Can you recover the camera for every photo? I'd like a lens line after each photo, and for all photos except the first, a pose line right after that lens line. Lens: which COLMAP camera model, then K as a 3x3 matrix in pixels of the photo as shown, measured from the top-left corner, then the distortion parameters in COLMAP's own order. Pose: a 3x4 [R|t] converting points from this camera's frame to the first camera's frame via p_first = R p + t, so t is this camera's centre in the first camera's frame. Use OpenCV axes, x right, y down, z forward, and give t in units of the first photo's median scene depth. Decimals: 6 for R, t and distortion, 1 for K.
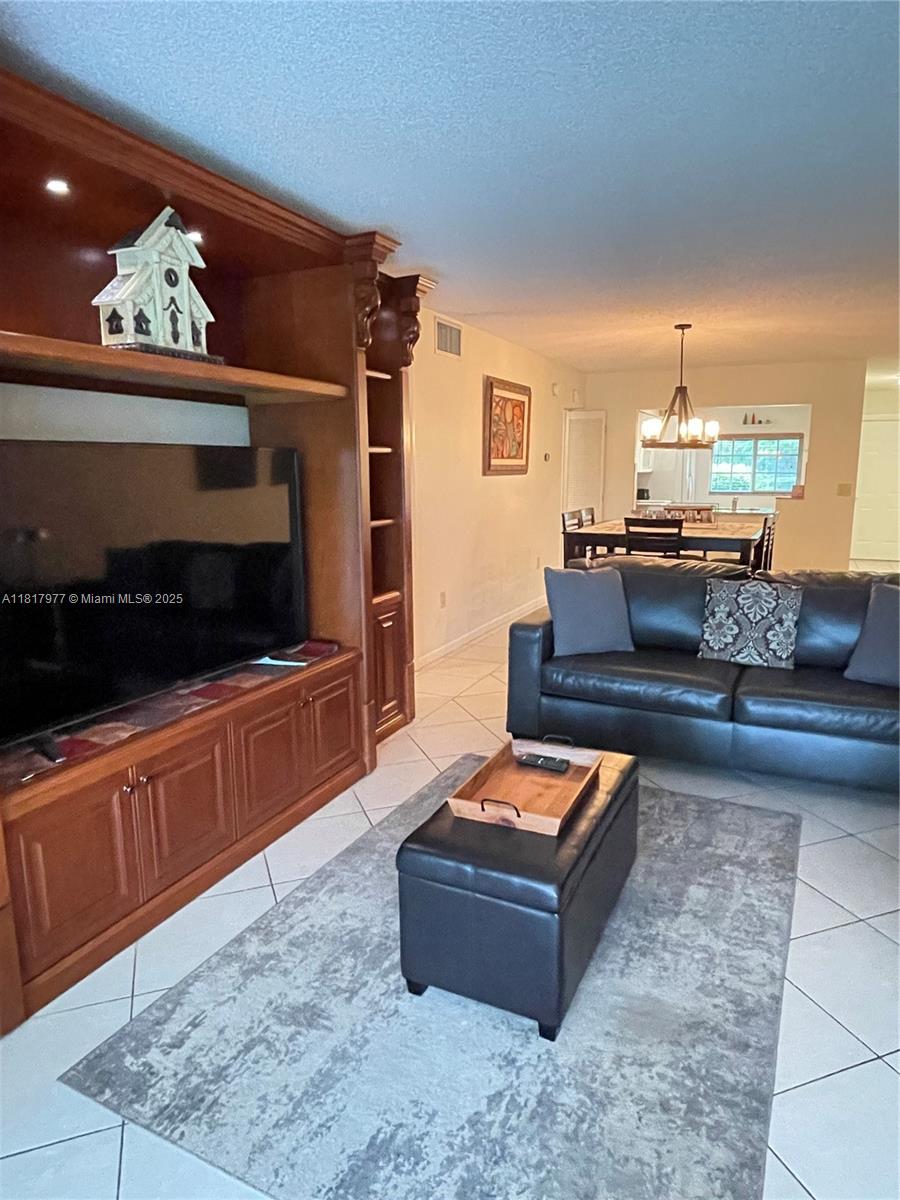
lens RADIAL K [[730.8, 0, 449.6], [0, 730.8, 594.8], [0, 0, 1]] dist [-0.004571, -0.000367]
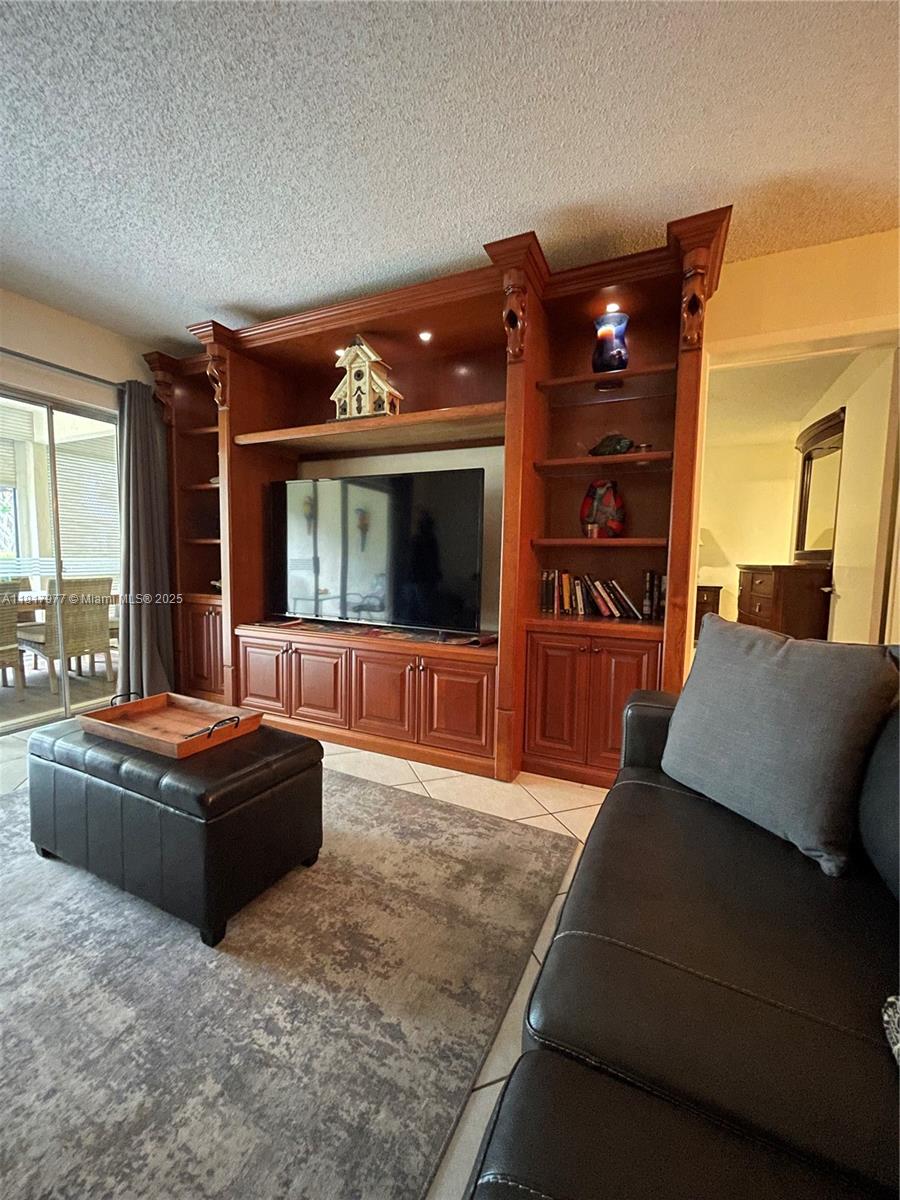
lens RADIAL K [[483.3, 0, 452.7], [0, 483.3, 602.4], [0, 0, 1]] dist [0.001894, -0.000088]
pose [[0.006564, 0.092399, -0.995700, 0.781232], [-0.207360, 0.974204, 0.089037, -0.063110], [0.978243, 0.205884, 0.025554, 1.273863]]
